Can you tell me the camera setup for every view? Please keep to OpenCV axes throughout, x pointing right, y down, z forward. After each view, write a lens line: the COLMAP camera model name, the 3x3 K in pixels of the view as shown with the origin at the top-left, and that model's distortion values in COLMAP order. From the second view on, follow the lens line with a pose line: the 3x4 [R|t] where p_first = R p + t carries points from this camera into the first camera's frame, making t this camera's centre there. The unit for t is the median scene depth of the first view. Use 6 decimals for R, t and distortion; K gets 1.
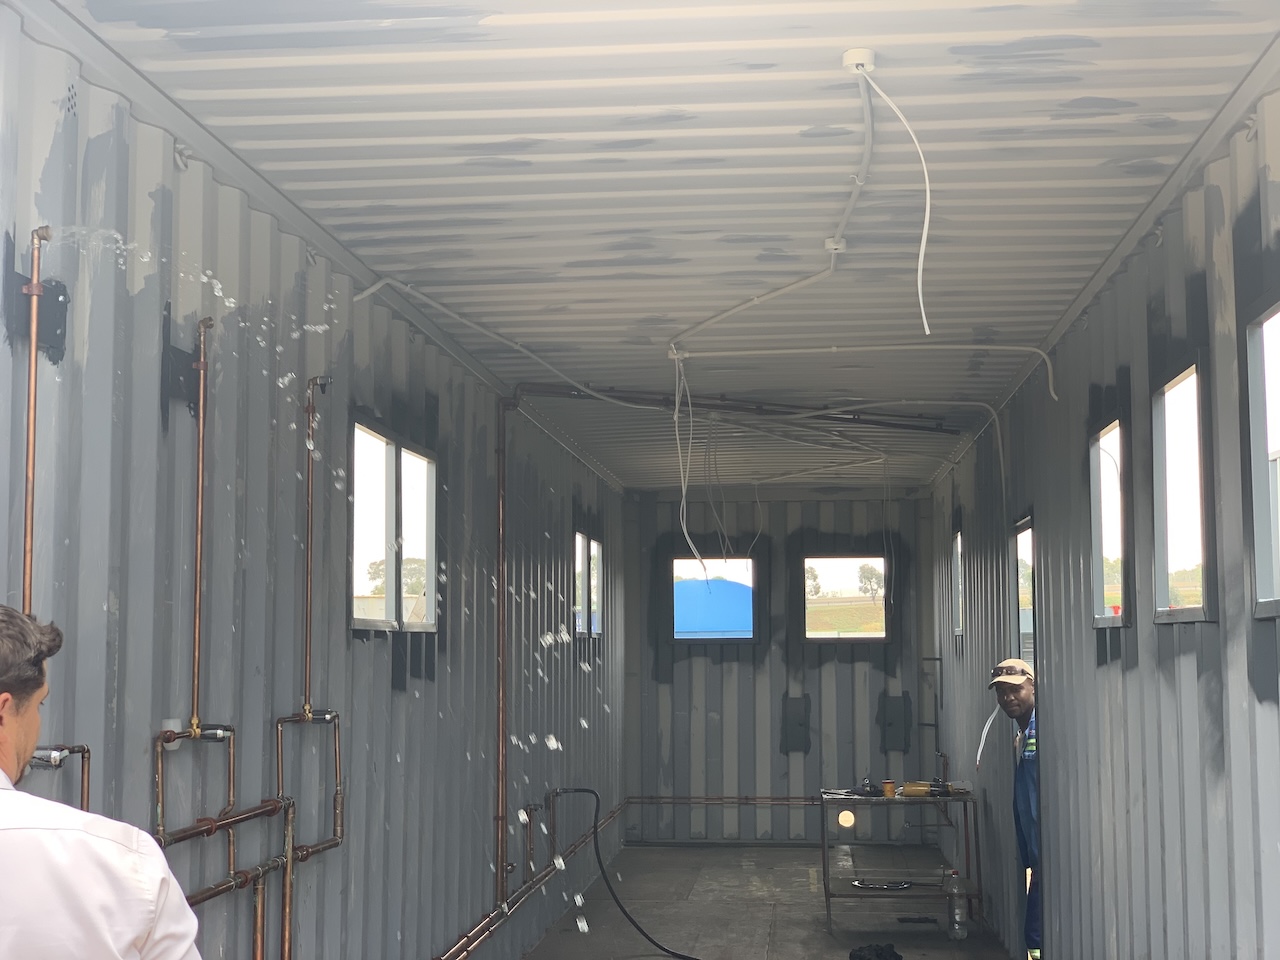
lens RADIAL K [[1911.7, 0, 639.1], [0, 1911.7, 466.9], [0, 0, 1]] dist [0.042970, 0.000000]
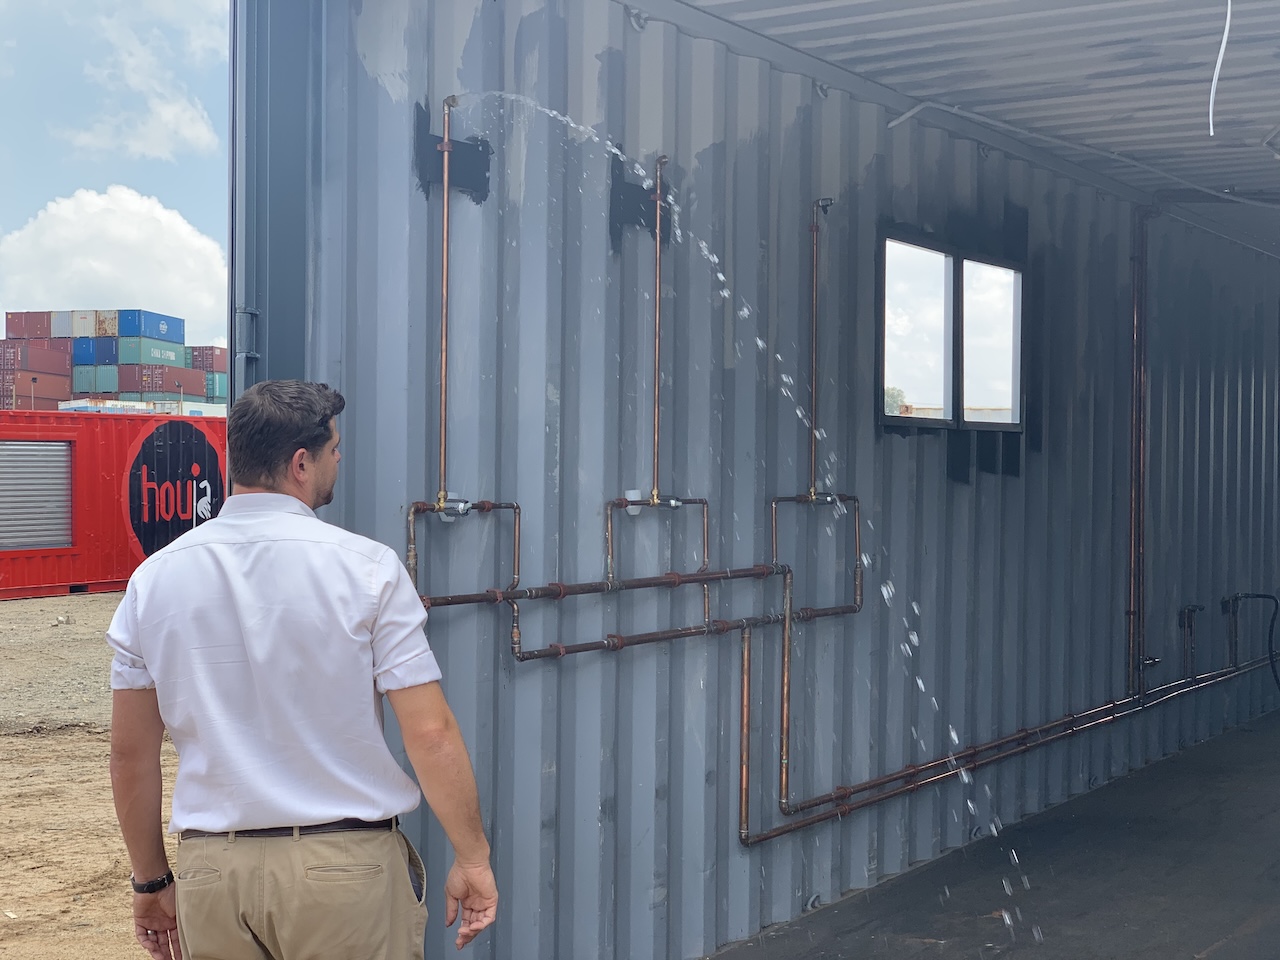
lens RADIAL K [[1911.7, 0, 643.3], [0, 1911.7, 486.6], [0, 0, 1]] dist [0.042970, 0.000000]
pose [[0.892146, 0.025659, -0.451018, 0.267720], [0.022889, 0.994536, 0.101856, 0.004351], [0.451167, -0.101193, 0.886684, -0.068664]]
